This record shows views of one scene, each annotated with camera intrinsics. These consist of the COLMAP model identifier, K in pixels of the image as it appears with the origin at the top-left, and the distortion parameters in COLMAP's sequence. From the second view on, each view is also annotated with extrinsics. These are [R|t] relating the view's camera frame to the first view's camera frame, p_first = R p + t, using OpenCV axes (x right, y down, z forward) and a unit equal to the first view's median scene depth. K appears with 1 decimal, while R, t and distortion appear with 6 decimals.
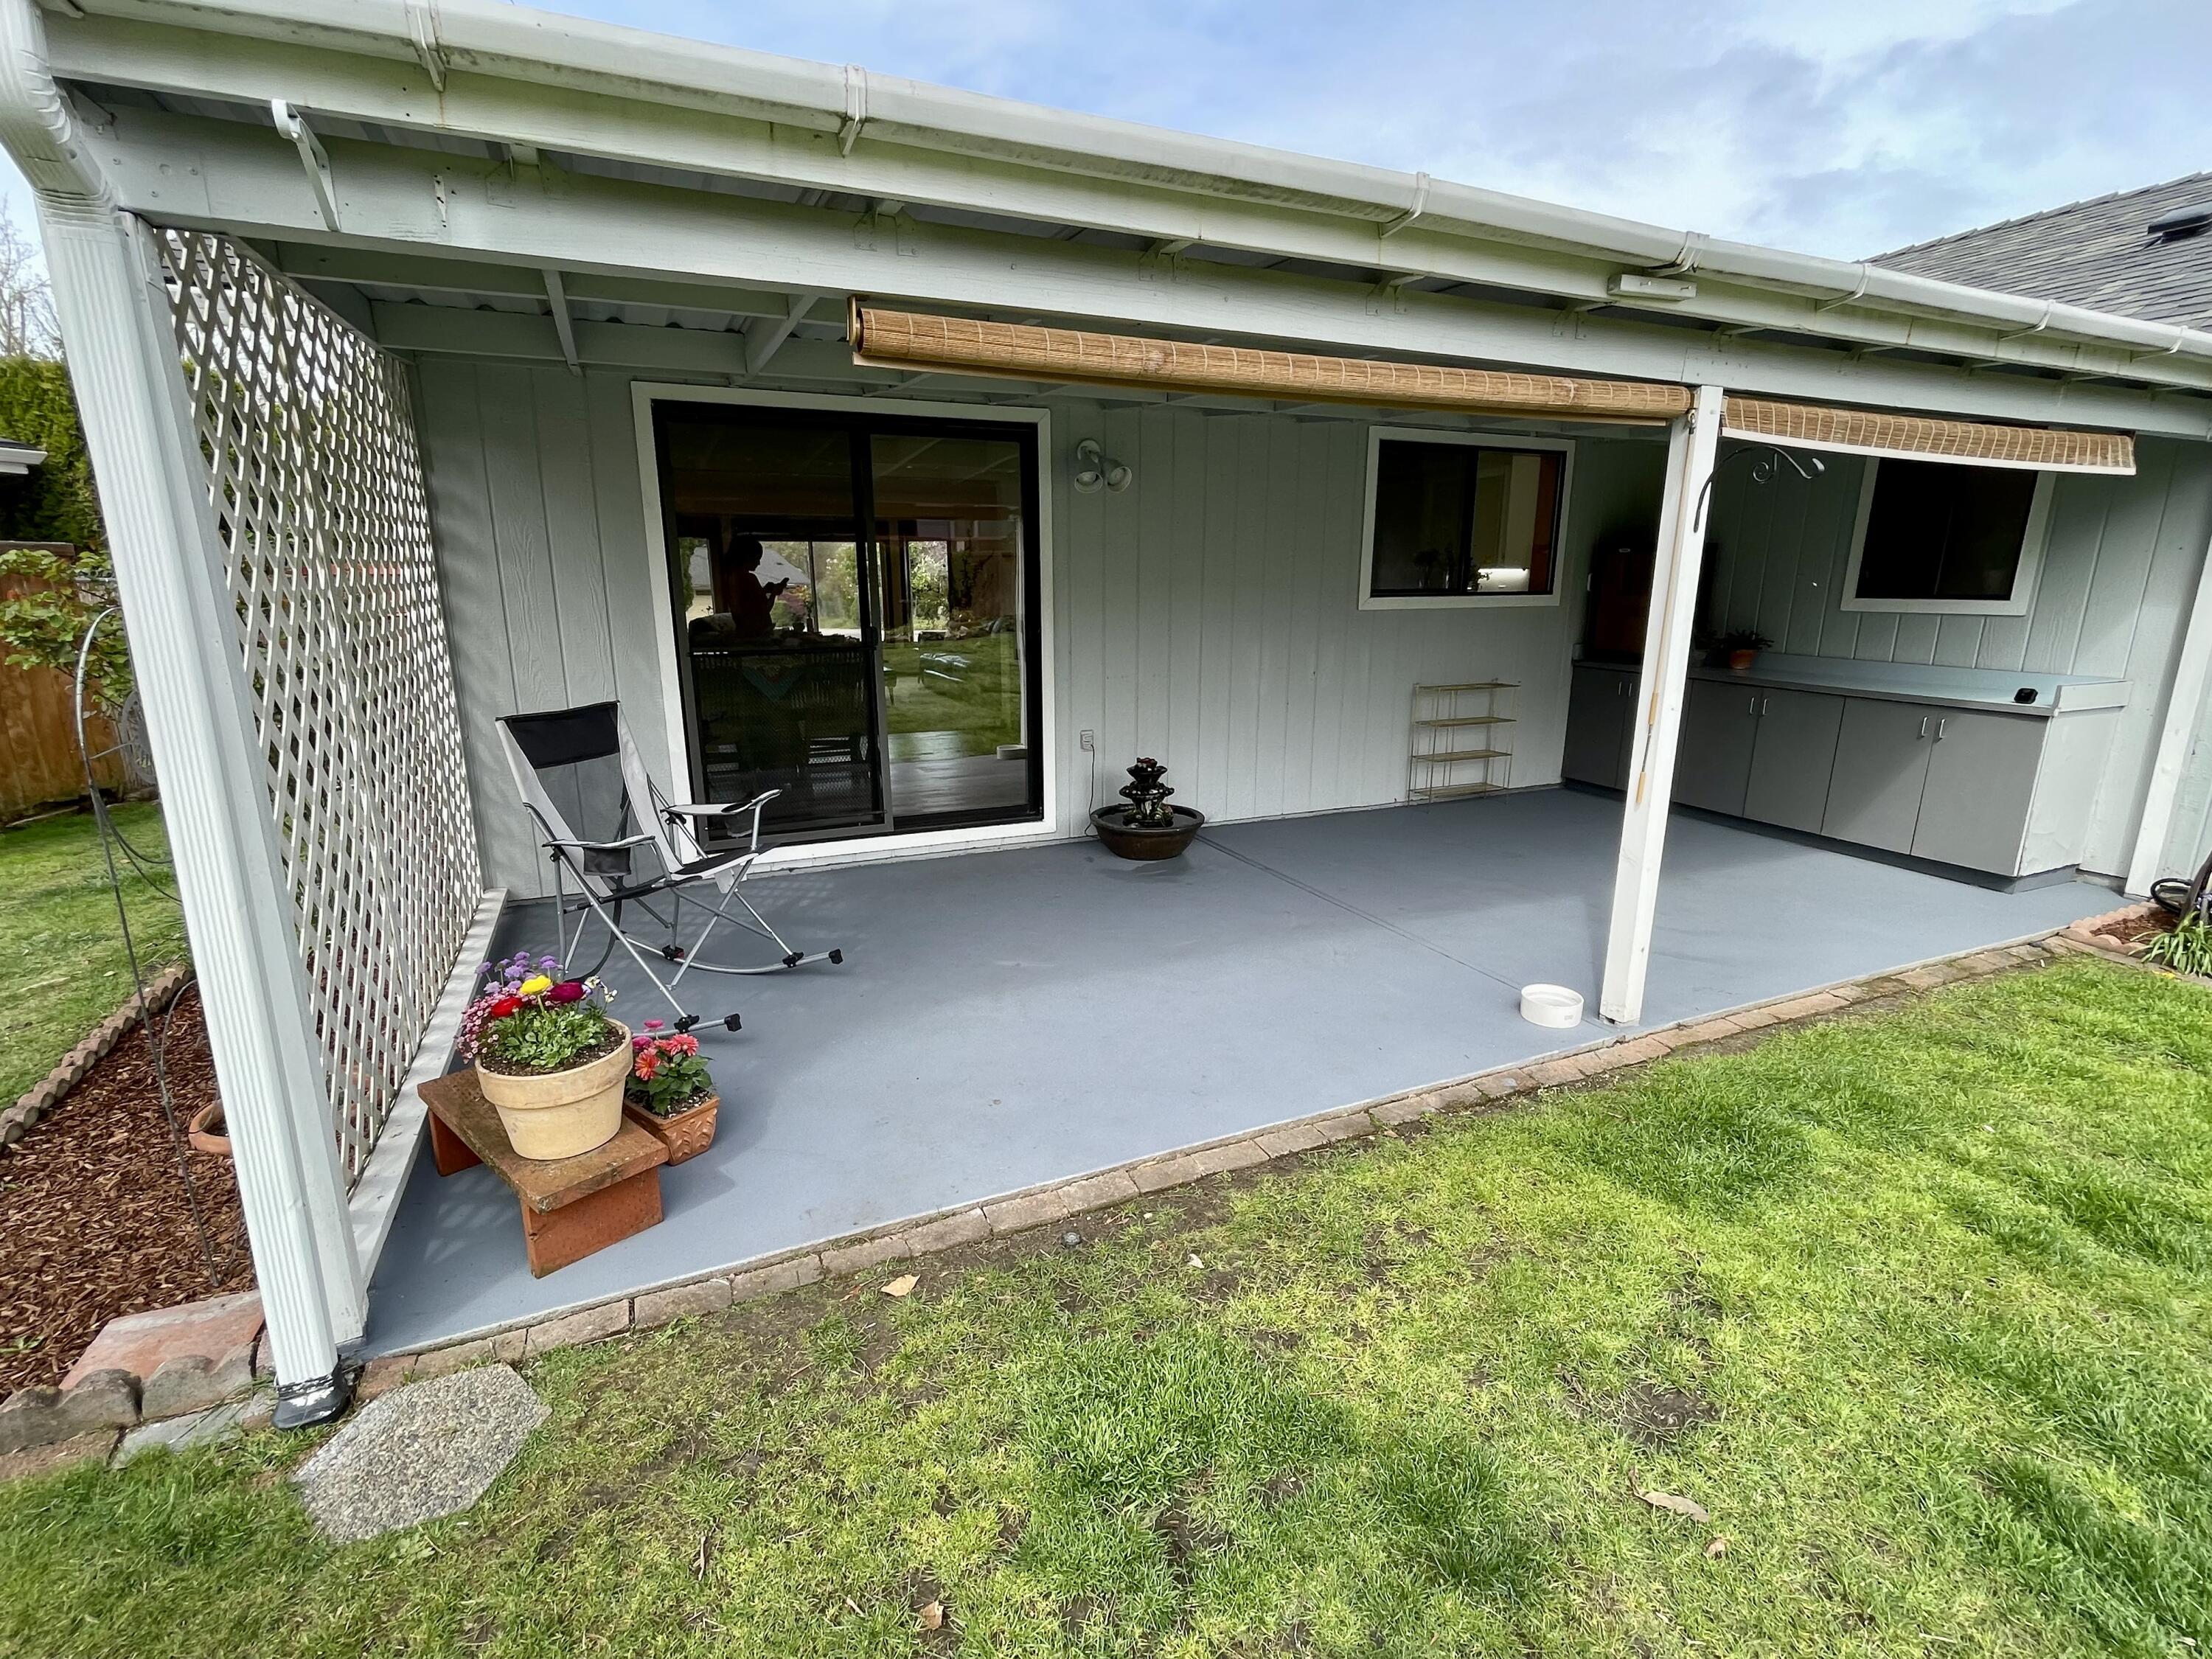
lens RADIAL K [[1016.8, 0, 1106.0], [0, 1016.8, 829.5], [0, 0, 1]] dist [0.000260, -0.000240]
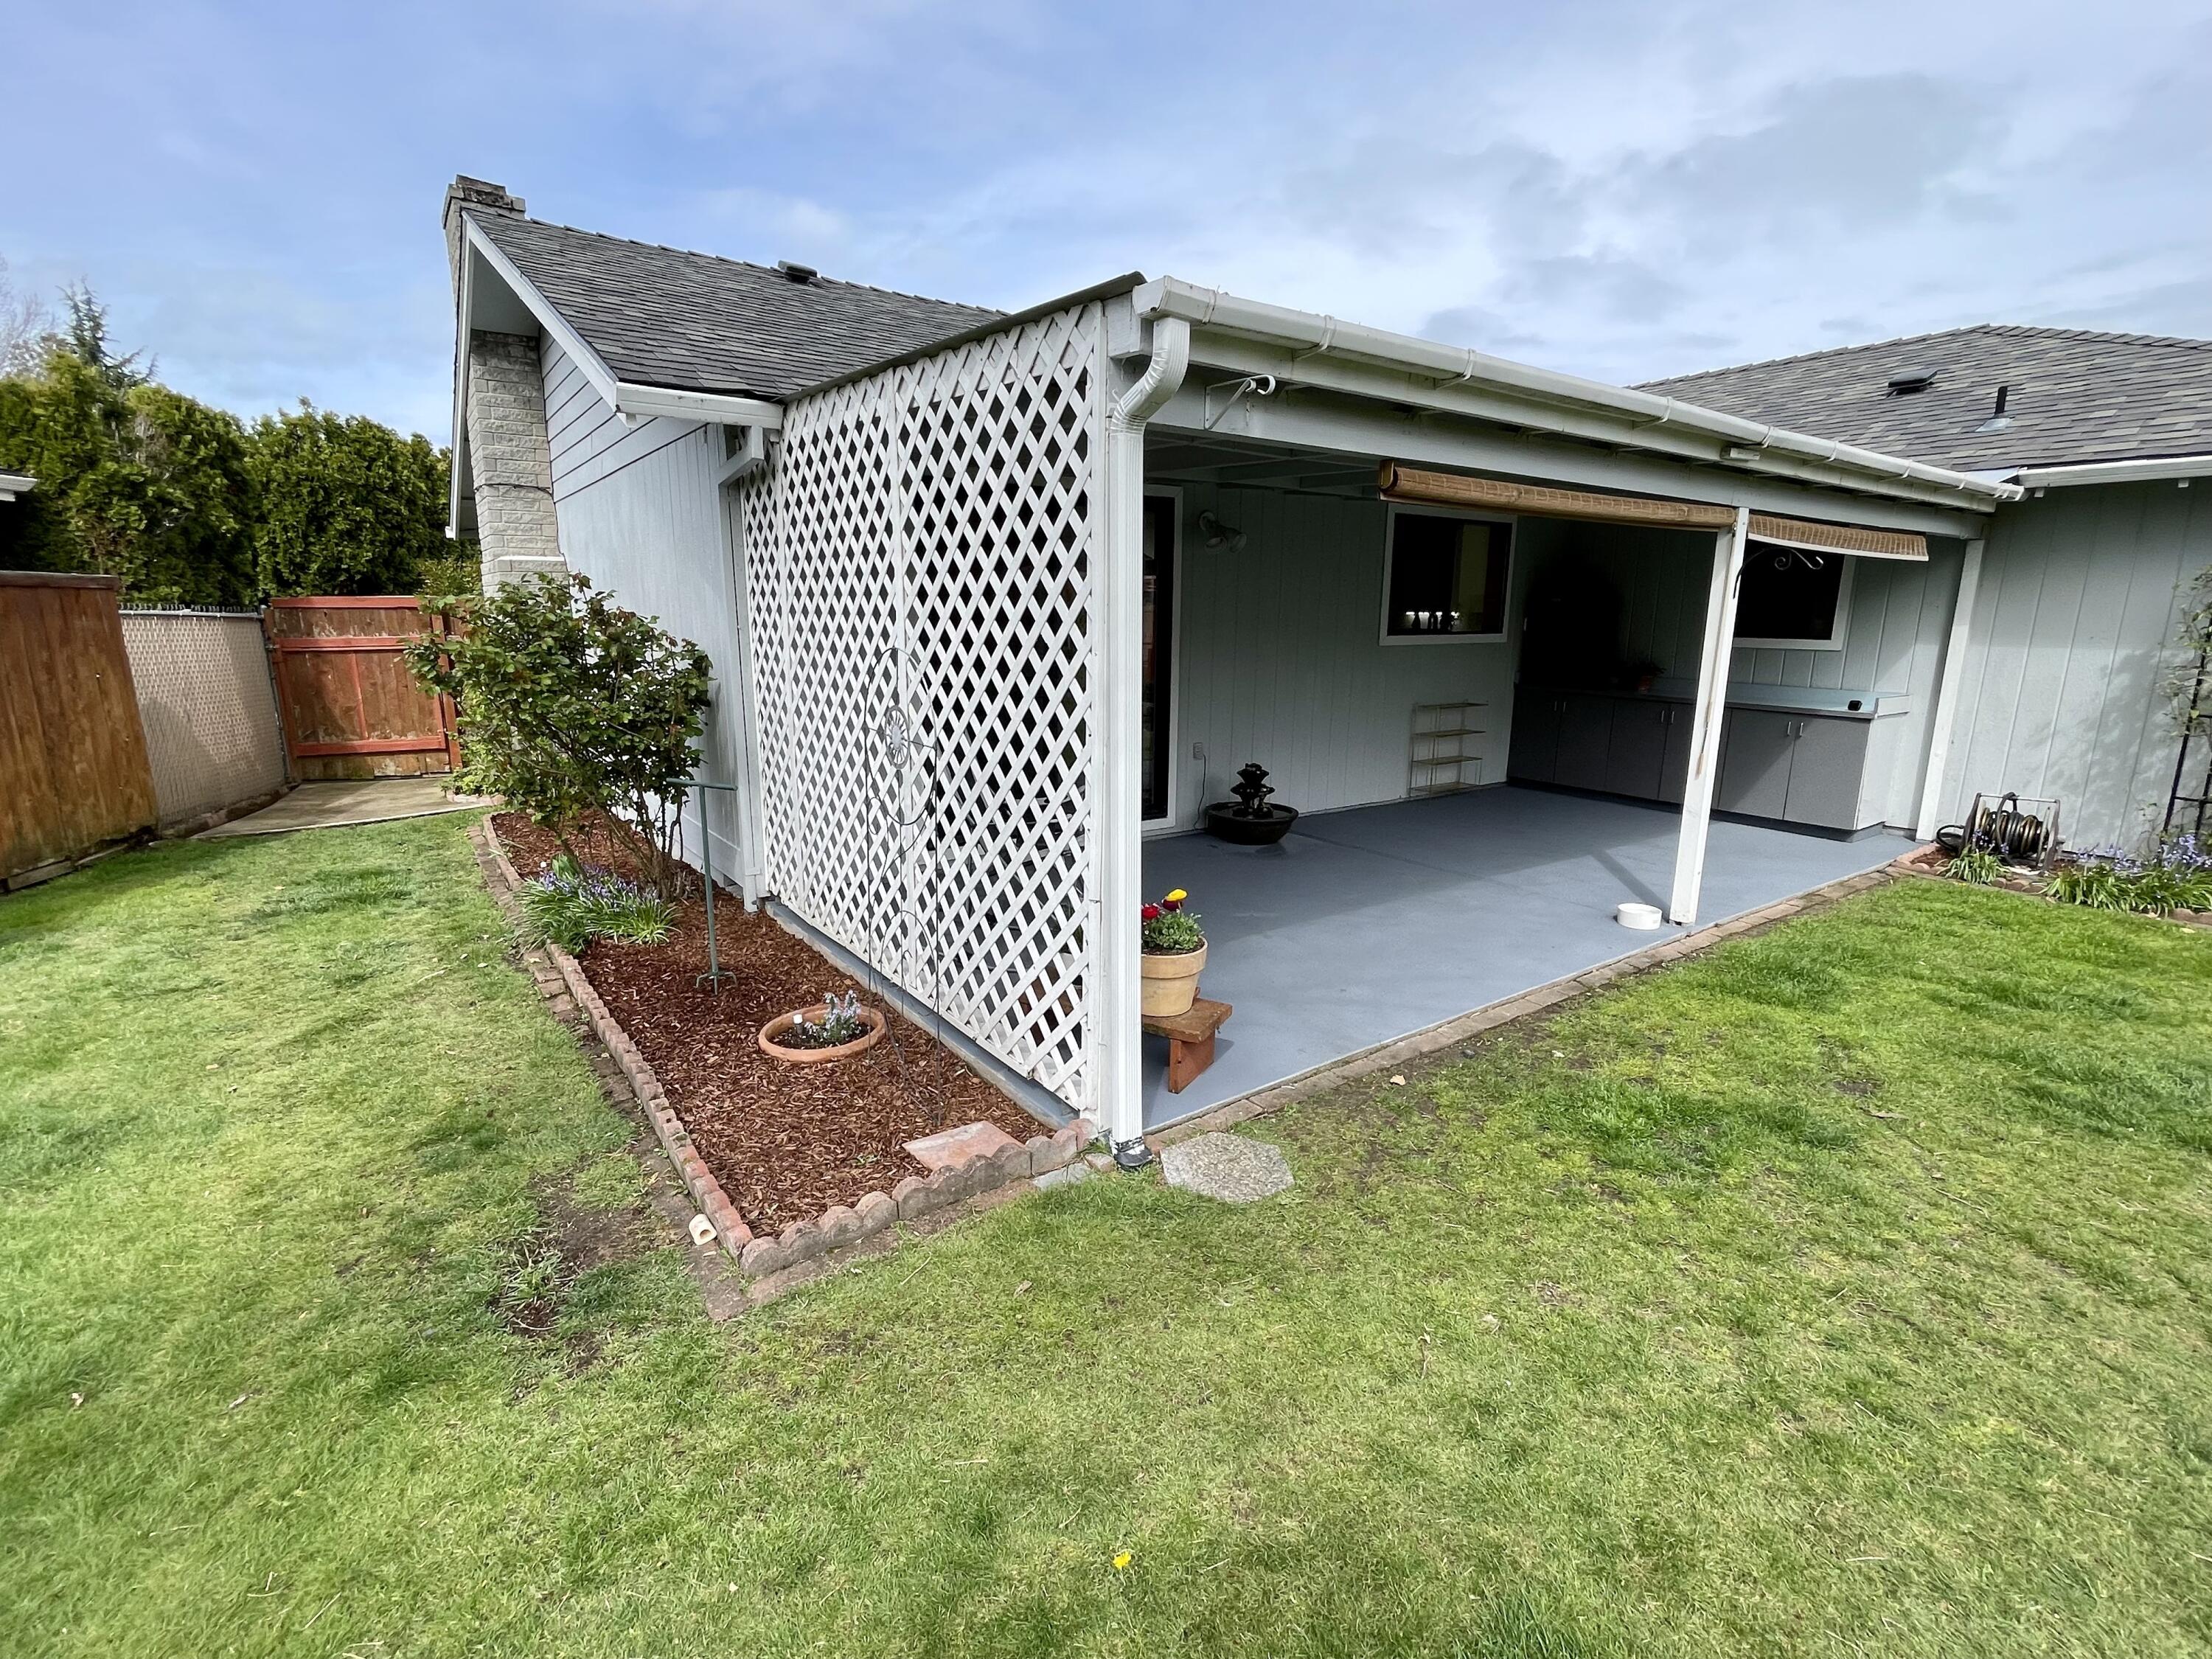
lens RADIAL K [[1016.8, 0, 1106.0], [0, 1016.8, 829.5], [0, 0, 1]] dist [0.000260, -0.000240]
pose [[0.979950, -0.034296, 0.196270, -0.477678], [0.040271, 0.998837, -0.026530, 0.045208], [-0.195132, 0.033902, 0.980191, -0.231588]]
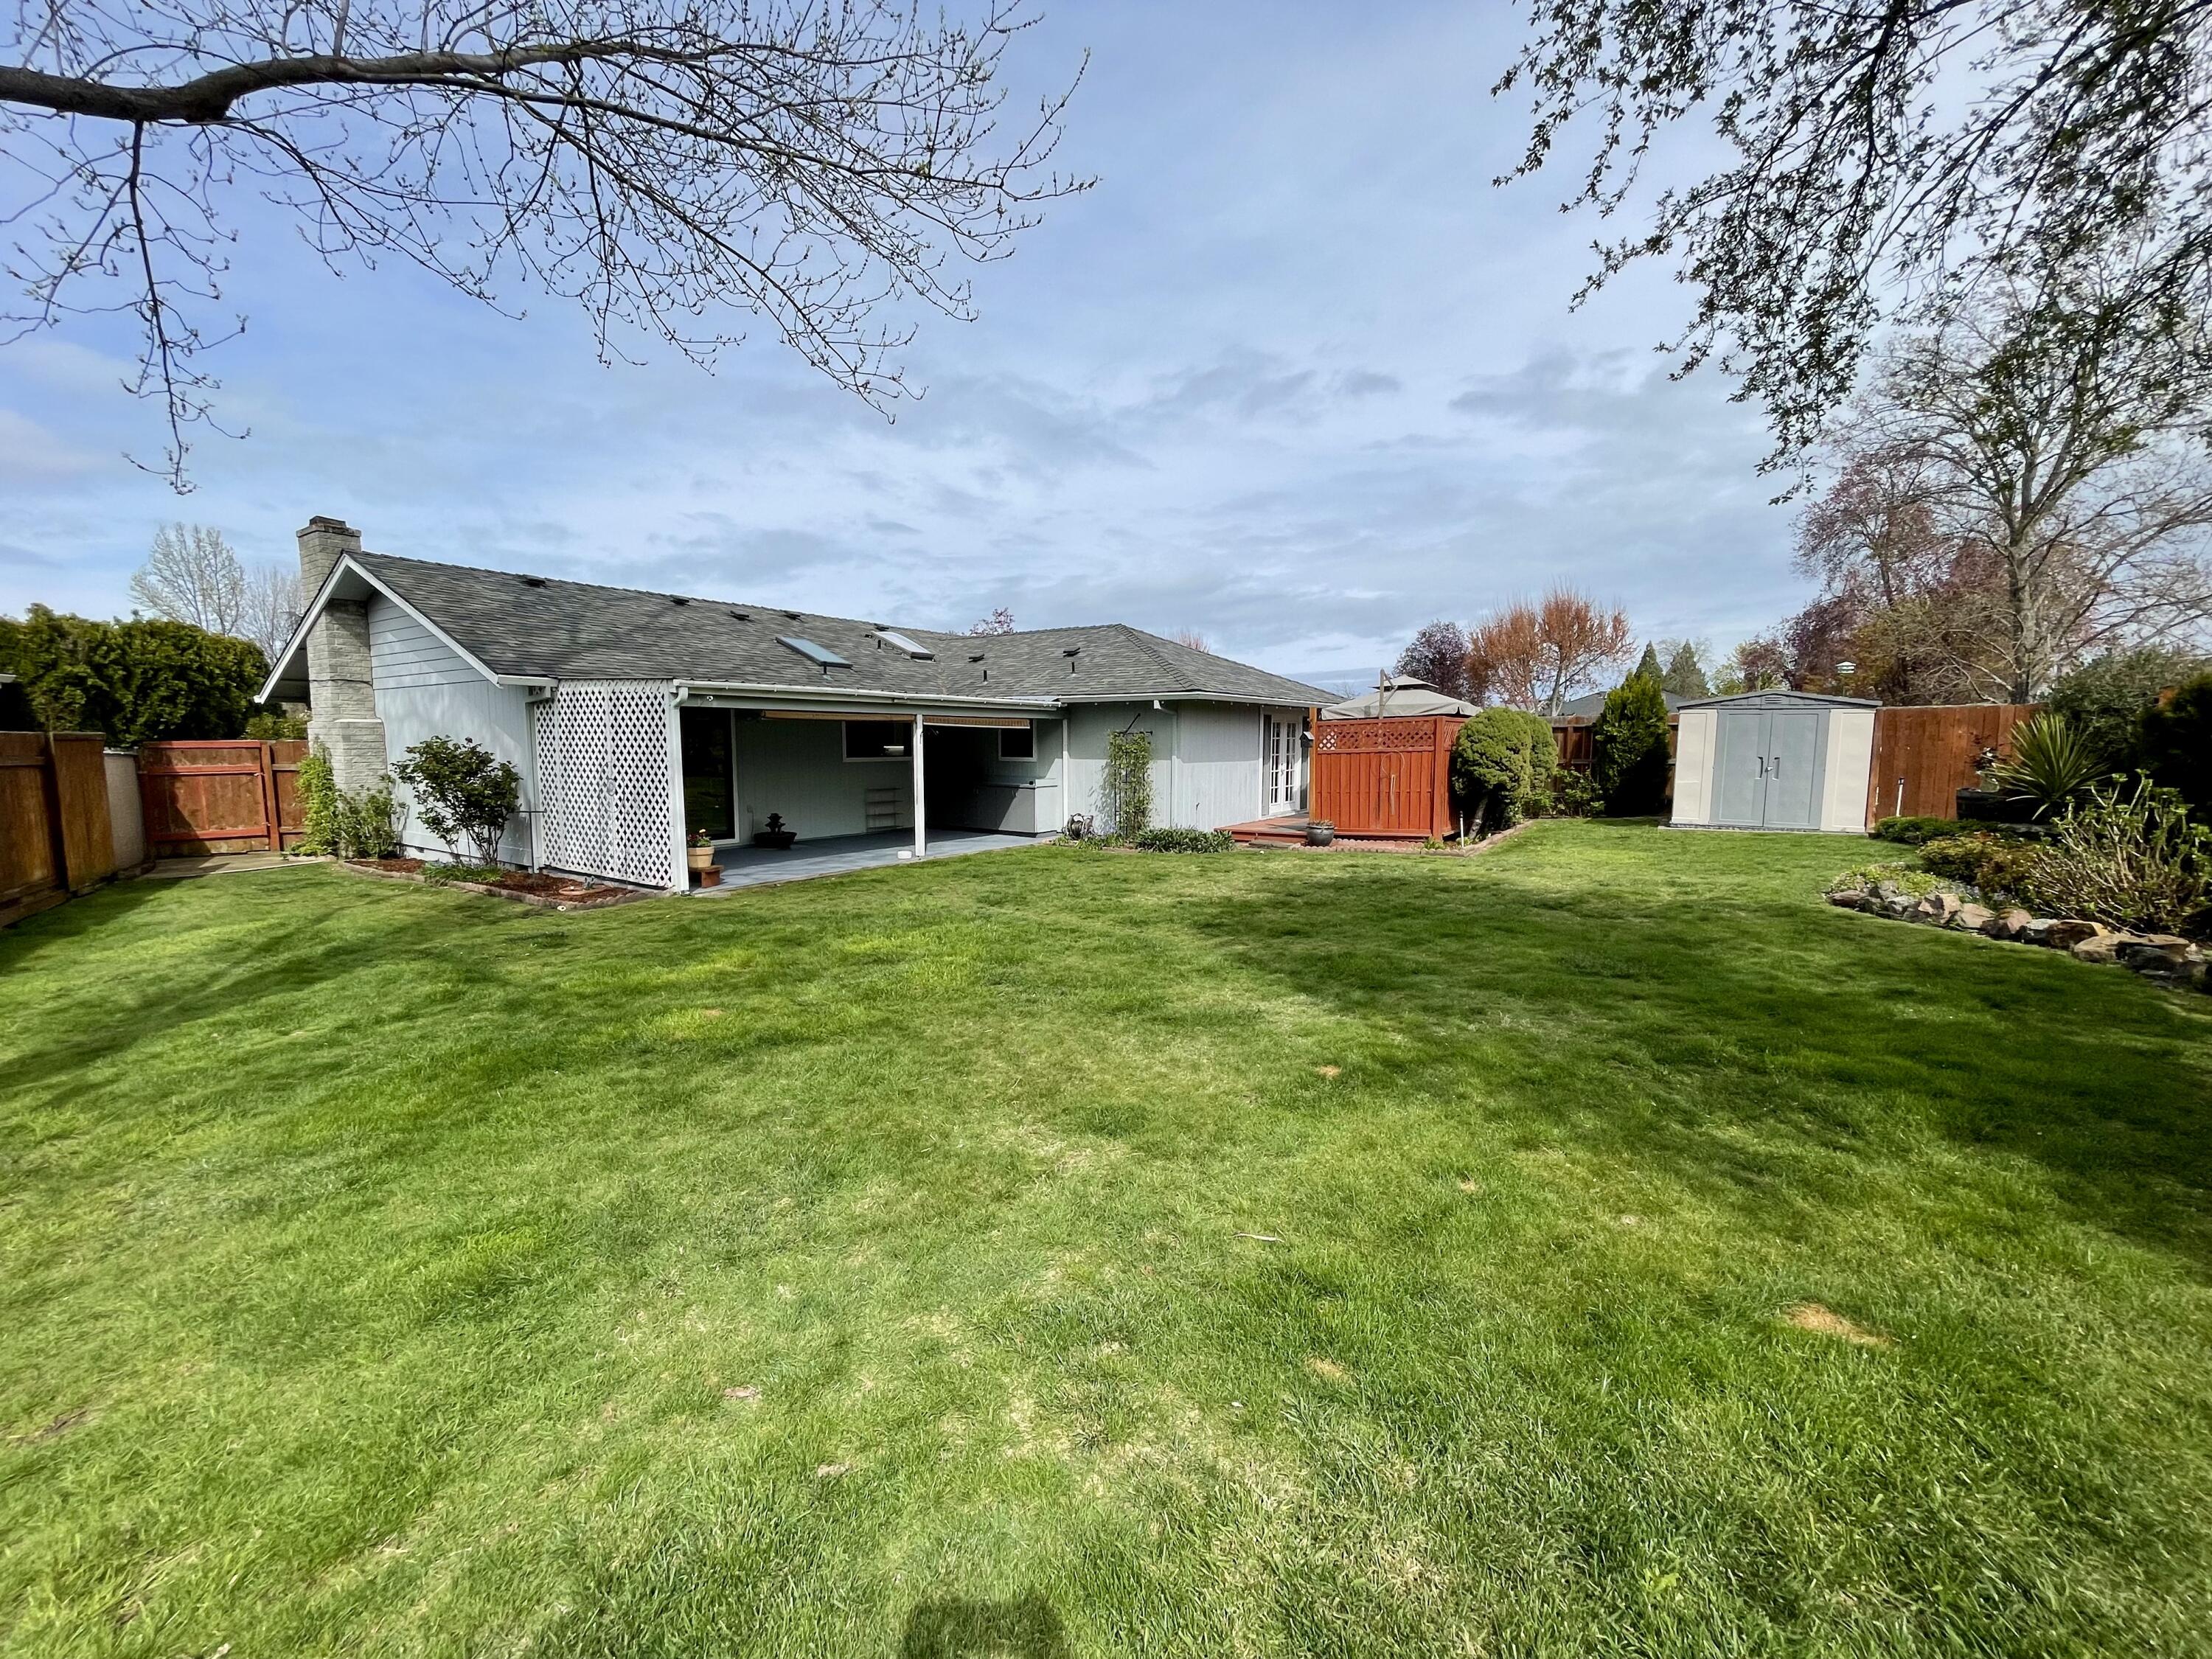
lens RADIAL K [[887.2, 0, 1106.0], [0, 887.2, 829.5], [0, 0, 1]] dist [-0.000153, -0.000026]
pose [[0.850533, -0.049424, 0.523594, -0.592335], [0.123230, 0.986588, -0.107048, 0.445288], [-0.511280, 0.155570, 0.845216, -1.967579]]
